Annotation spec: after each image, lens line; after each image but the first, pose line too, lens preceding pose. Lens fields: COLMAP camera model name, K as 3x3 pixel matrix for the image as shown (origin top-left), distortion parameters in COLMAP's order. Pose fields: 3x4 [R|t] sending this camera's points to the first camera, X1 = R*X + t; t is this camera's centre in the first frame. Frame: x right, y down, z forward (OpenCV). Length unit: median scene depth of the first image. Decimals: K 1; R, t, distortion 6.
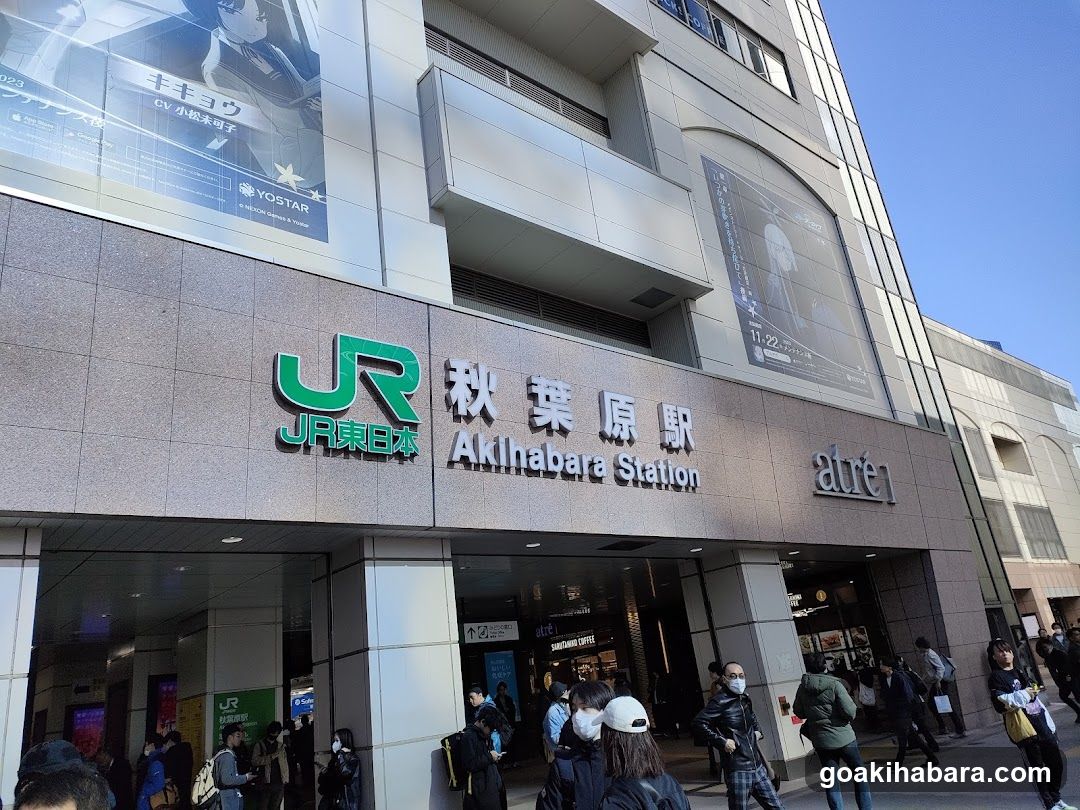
lens RADIAL K [[798.7, 0, 548.9], [0, 798.7, 392.9], [0, 0, 1]] dist [0.030645, -0.005807]
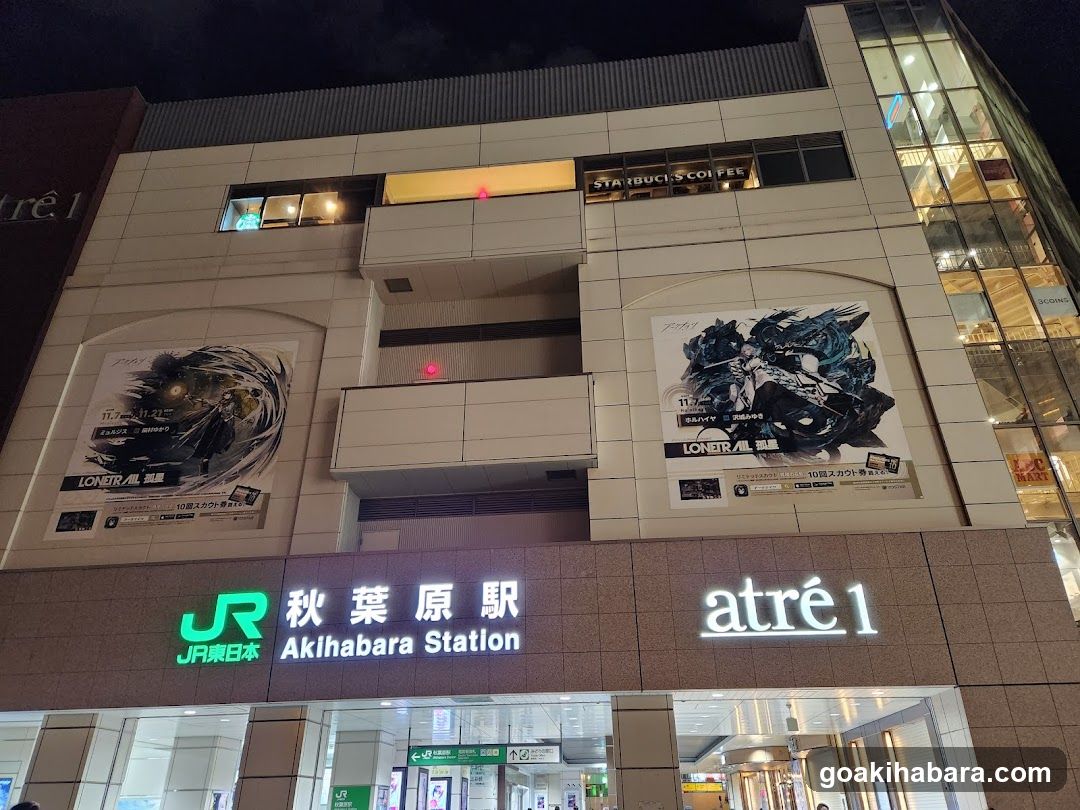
lens RADIAL K [[711.7, 0, 538.5], [0, 711.7, 409.9], [0, 0, 1]] dist [0.066605, -0.018077]
pose [[0.675809, -0.251278, -0.692923, 1.216431], [0.190699, 0.967694, -0.164930, -0.057381], [0.711981, -0.020678, 0.701894, 0.295507]]
